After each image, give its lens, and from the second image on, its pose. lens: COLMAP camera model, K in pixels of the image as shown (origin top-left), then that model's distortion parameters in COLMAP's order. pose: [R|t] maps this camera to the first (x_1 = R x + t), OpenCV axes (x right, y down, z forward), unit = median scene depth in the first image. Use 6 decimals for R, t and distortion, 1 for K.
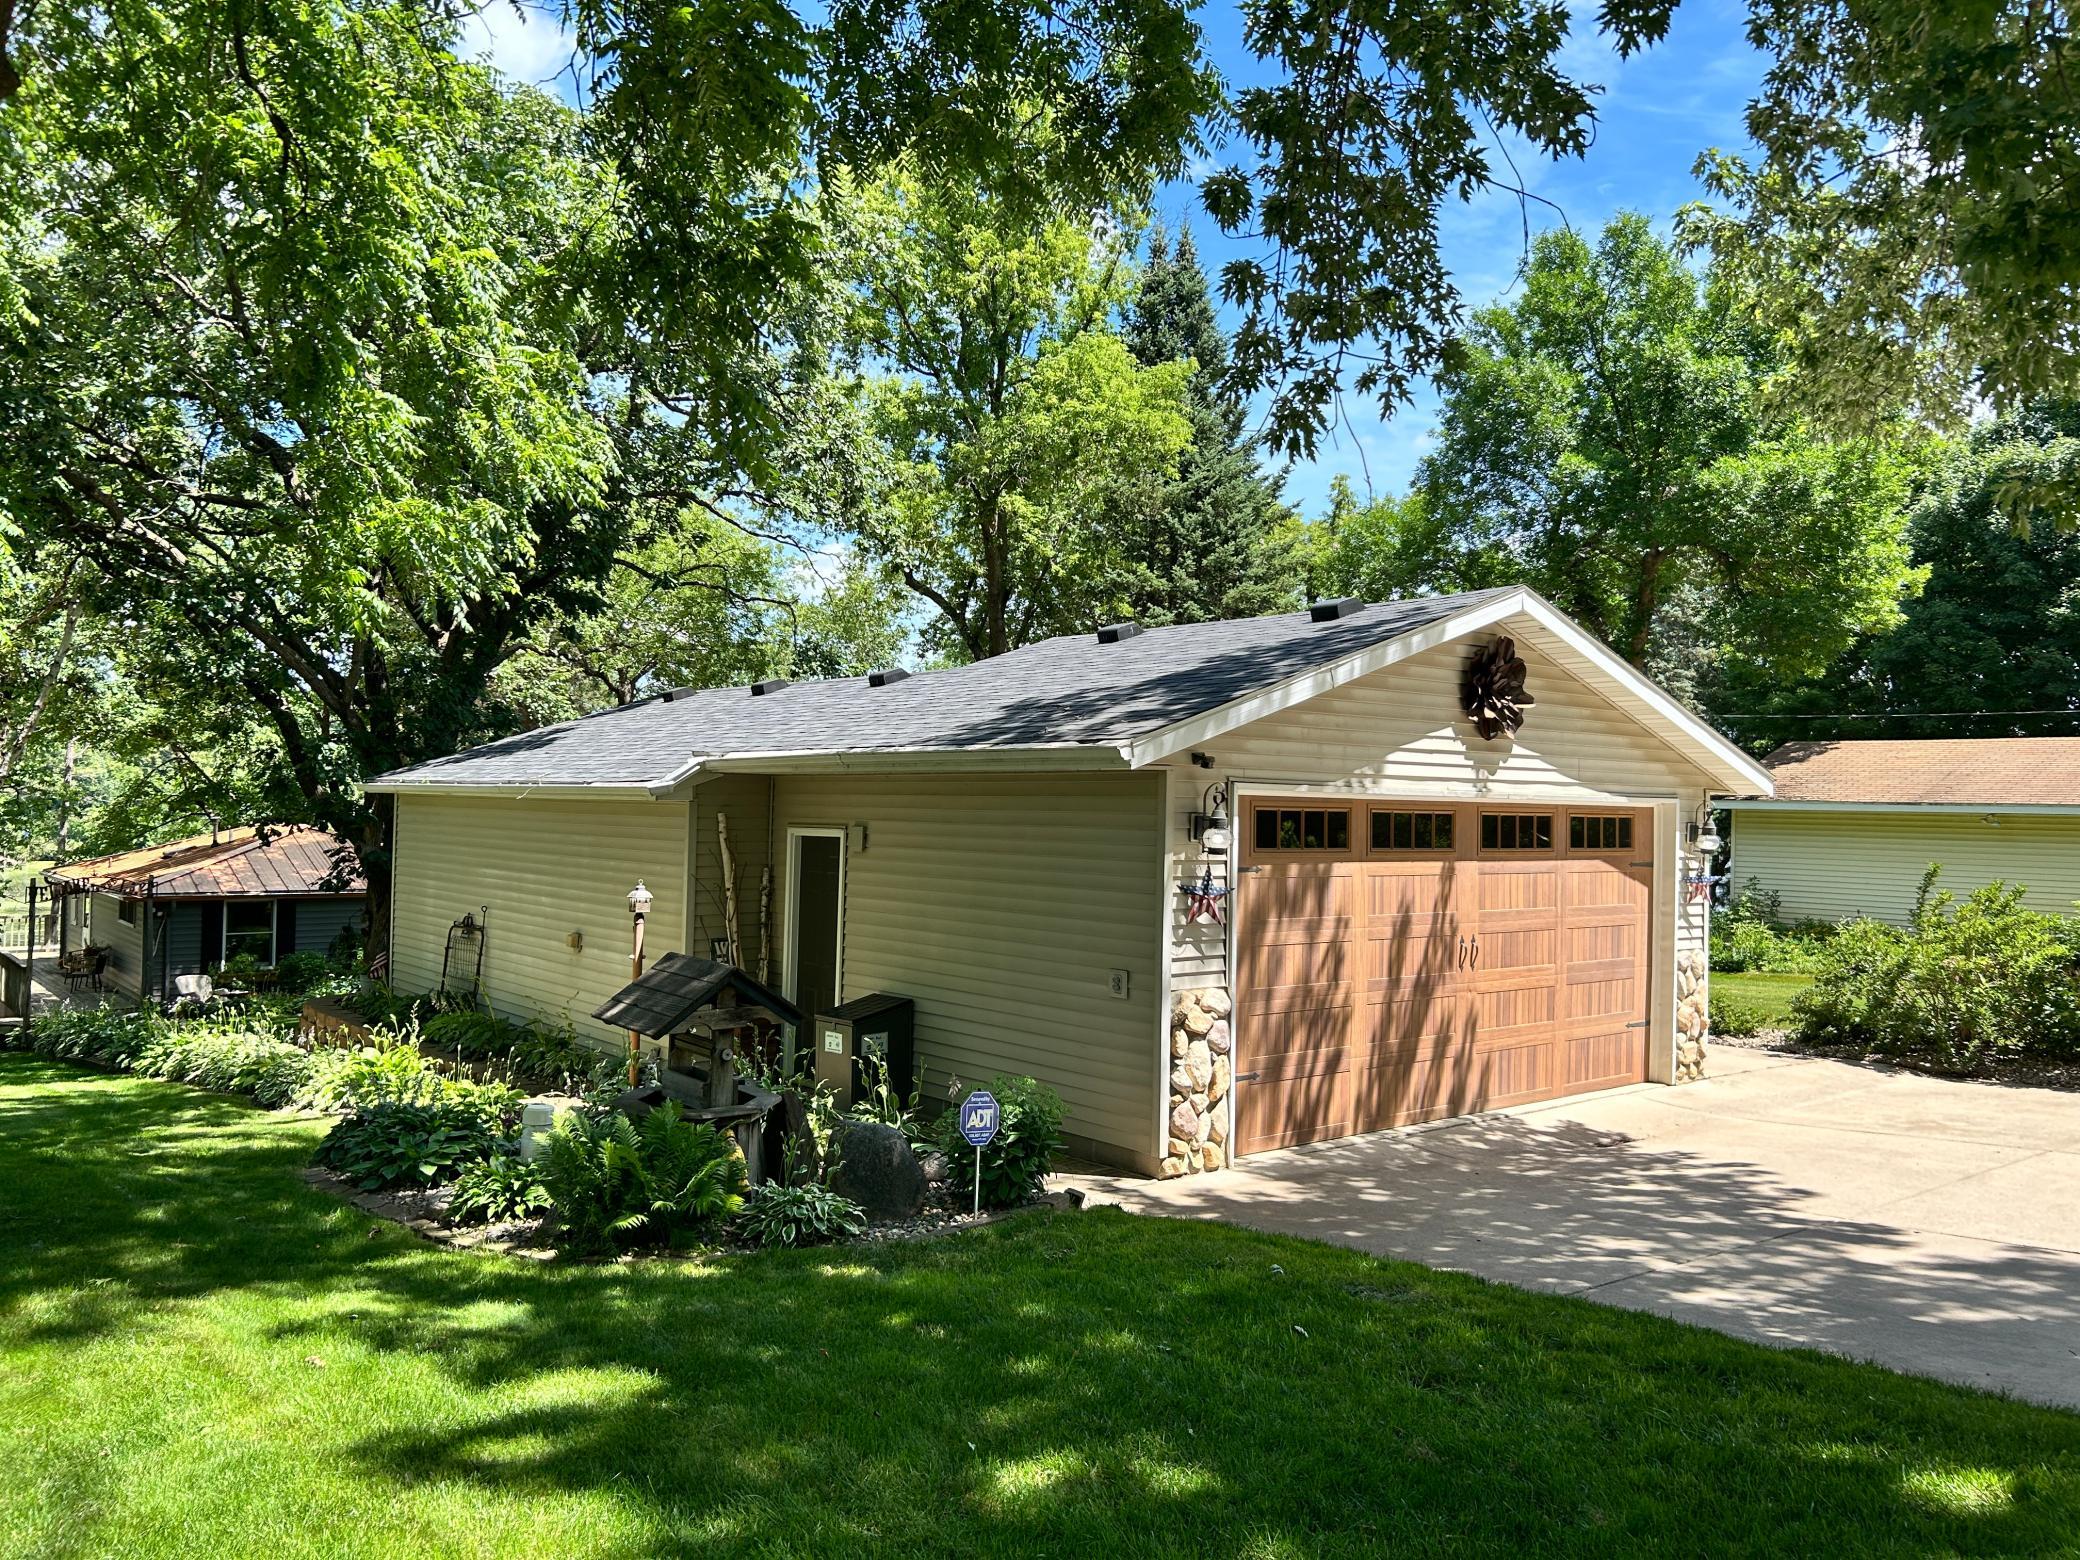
lens RADIAL K [[1540.5, 0, 1020.8], [0, 1540.5, 786.1], [0, 0, 1]] dist [0.043478, -0.052075]
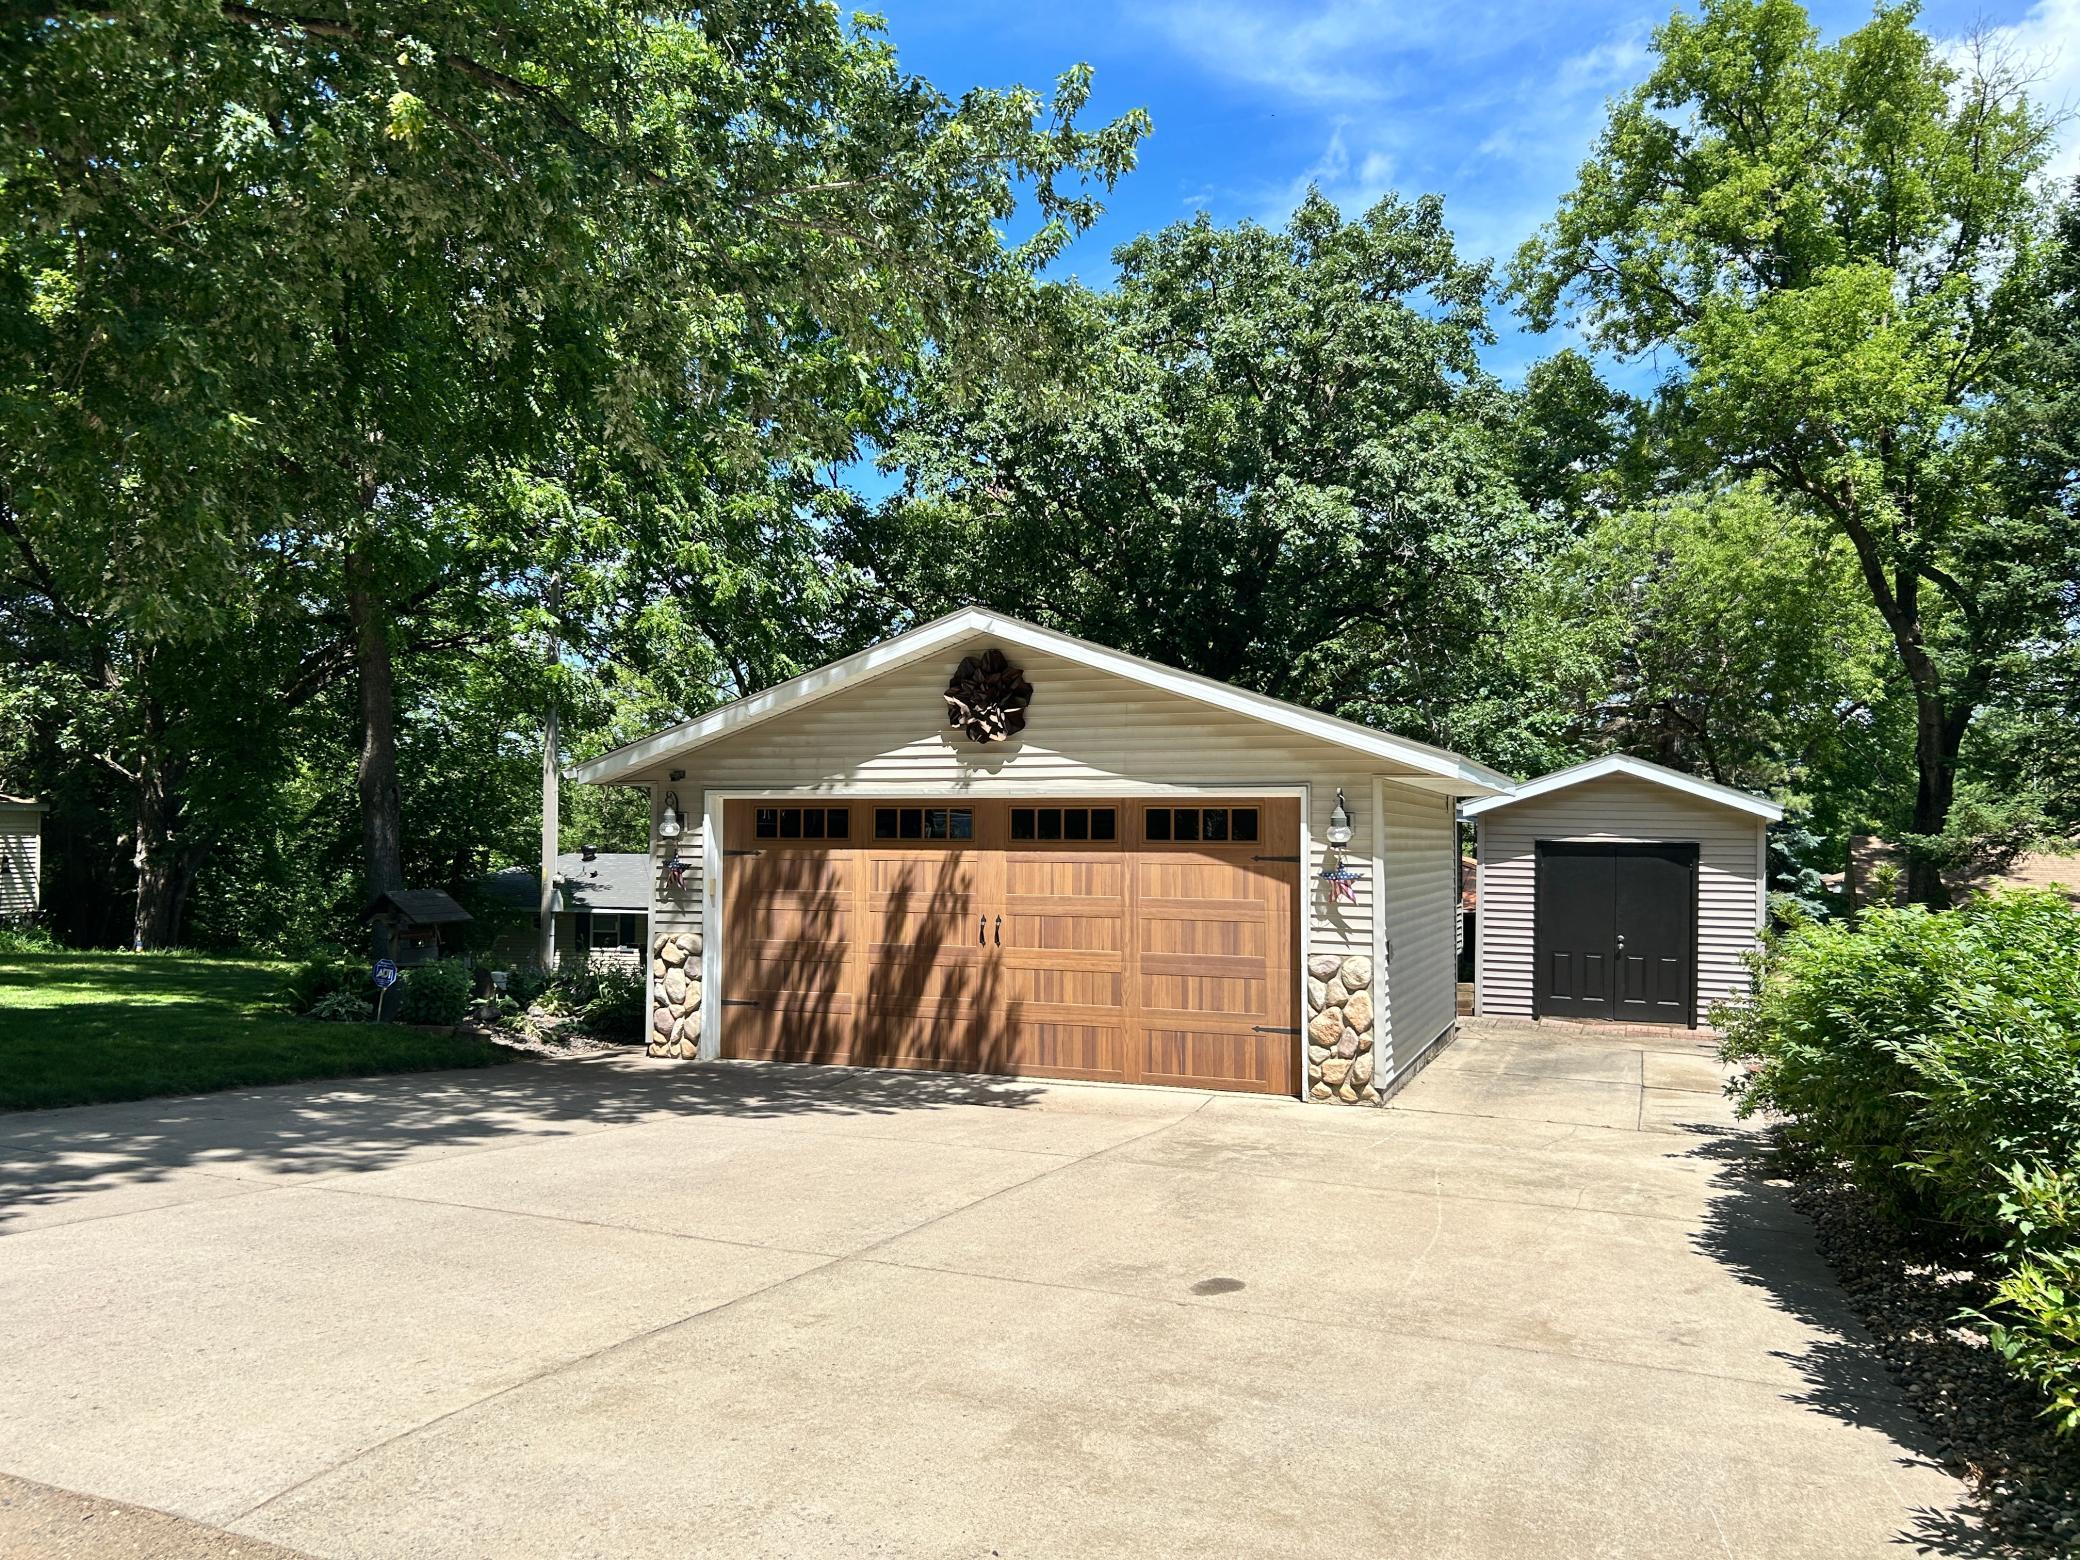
lens RADIAL K [[1540.5, 0, 1020.8], [0, 1540.5, 786.1], [0, 0, 1]] dist [0.043478, -0.052075]
pose [[0.496032, -0.041242, -0.867324, 1.312090], [0.017672, 0.999144, -0.037404, 0.045121], [0.868124, 0.003226, 0.496337, 0.471201]]
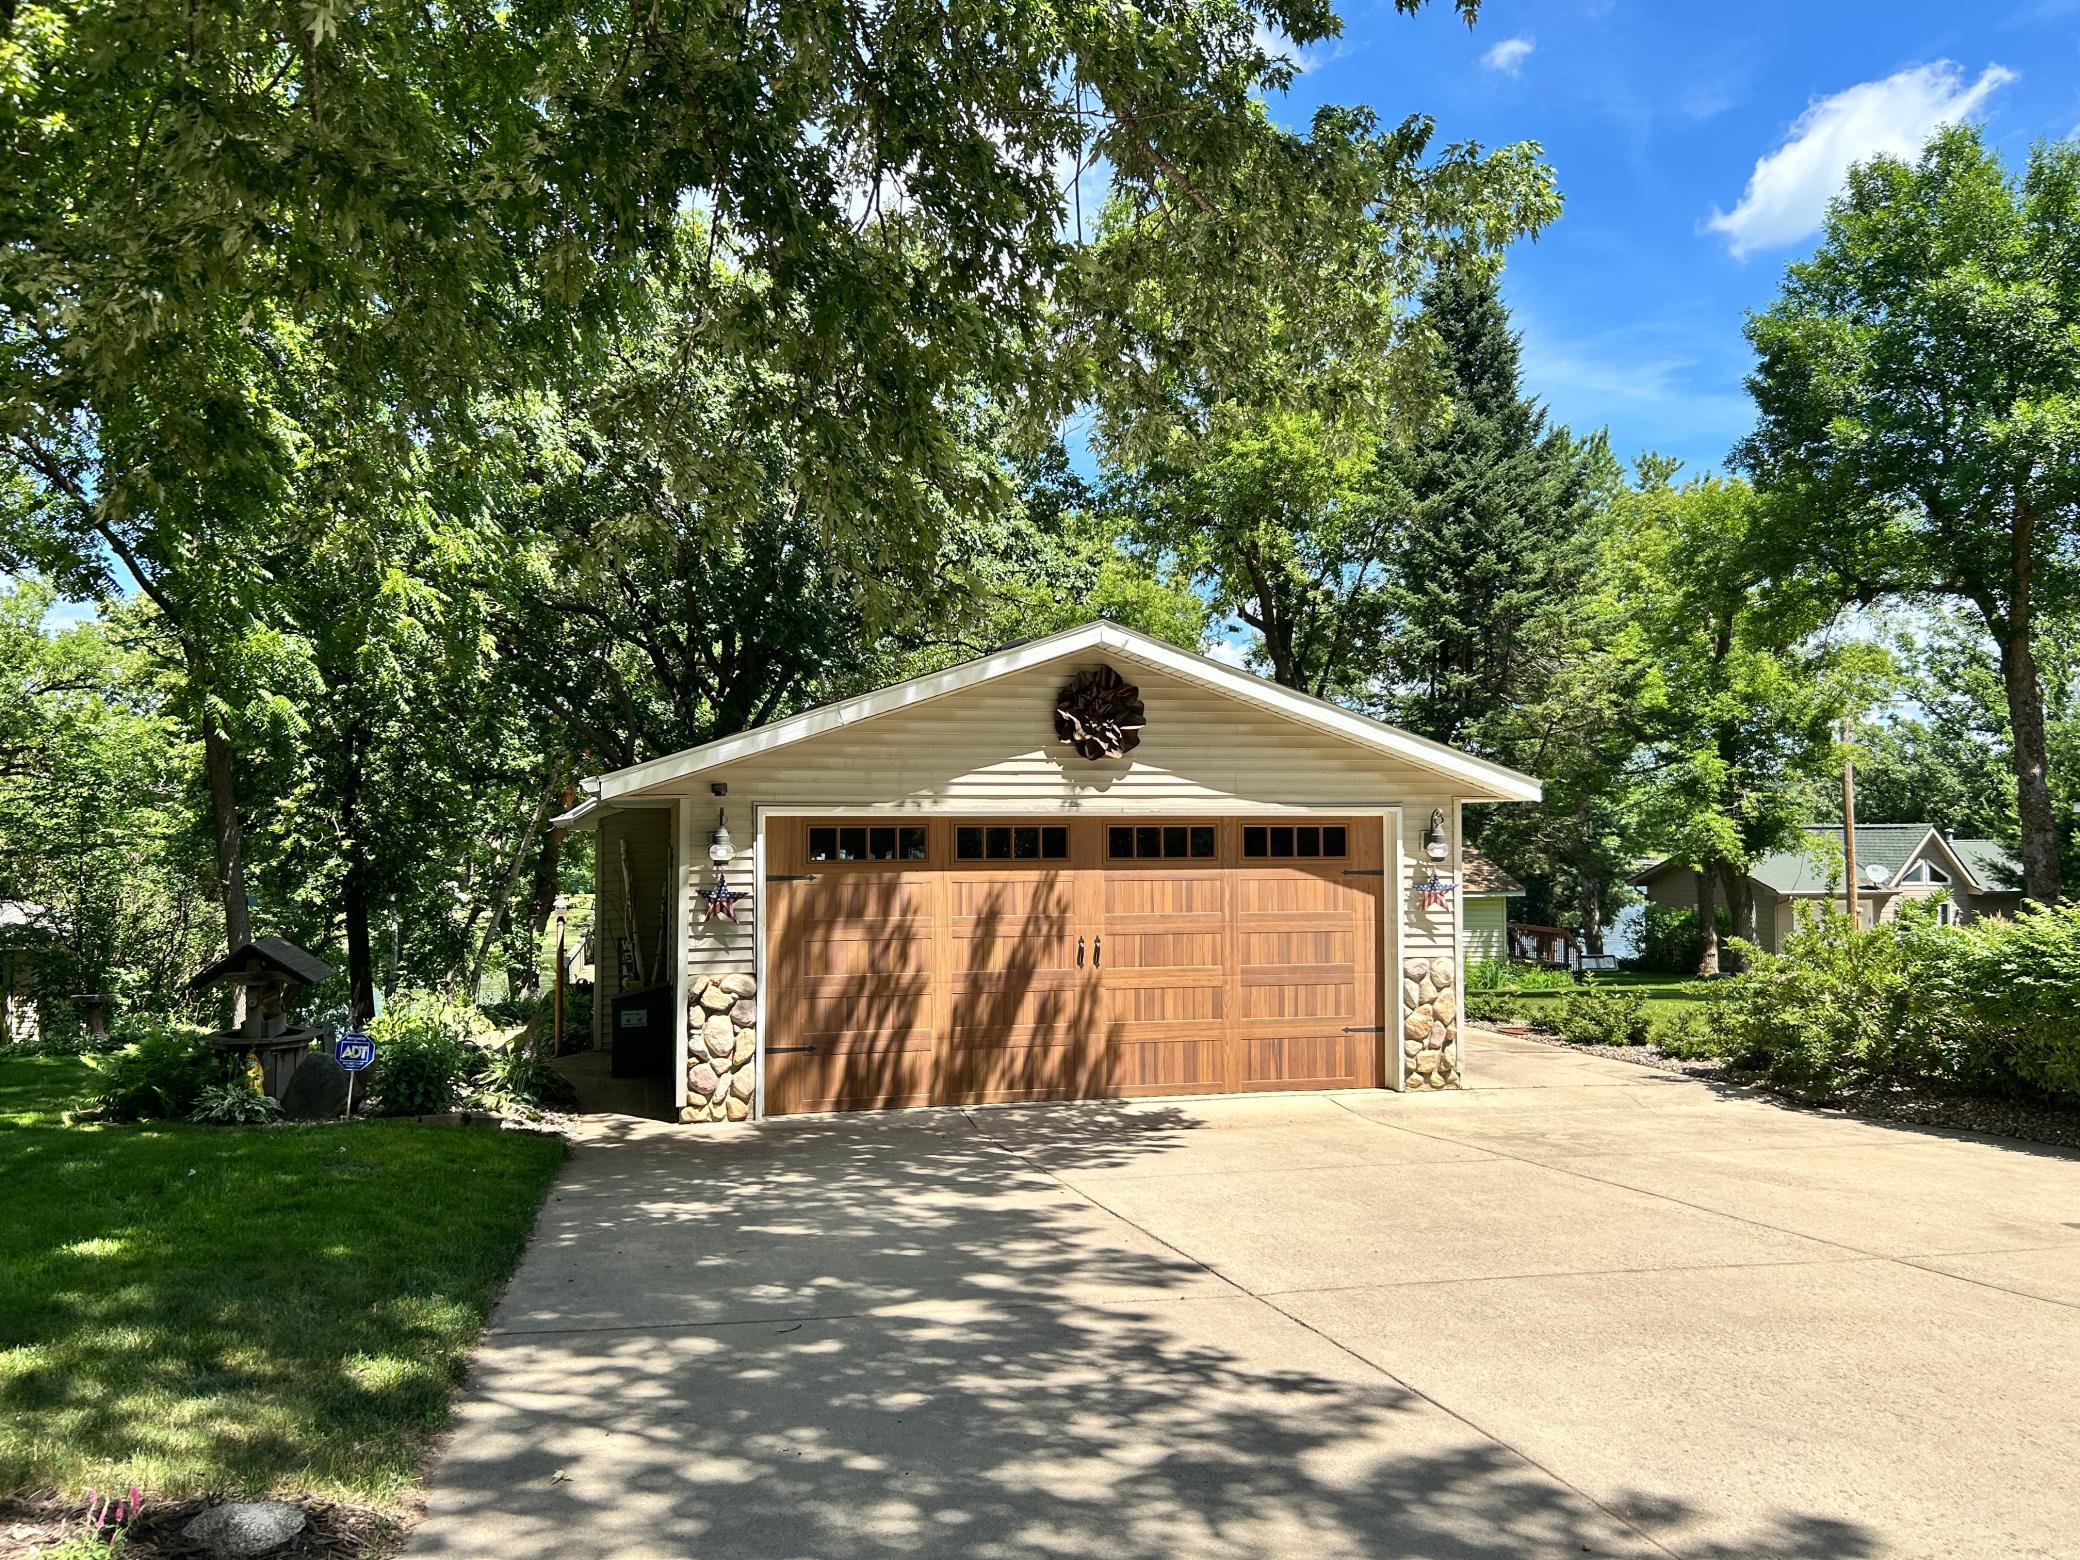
lens RADIAL K [[1540.5, 0, 1020.8], [0, 1540.5, 786.1], [0, 0, 1]] dist [0.043478, -0.052075]
pose [[0.898035, -0.034588, -0.438562, 0.748993], [0.027006, 0.999359, -0.023516, 0.013591], [0.439094, 0.009274, 0.898393, -0.010892]]
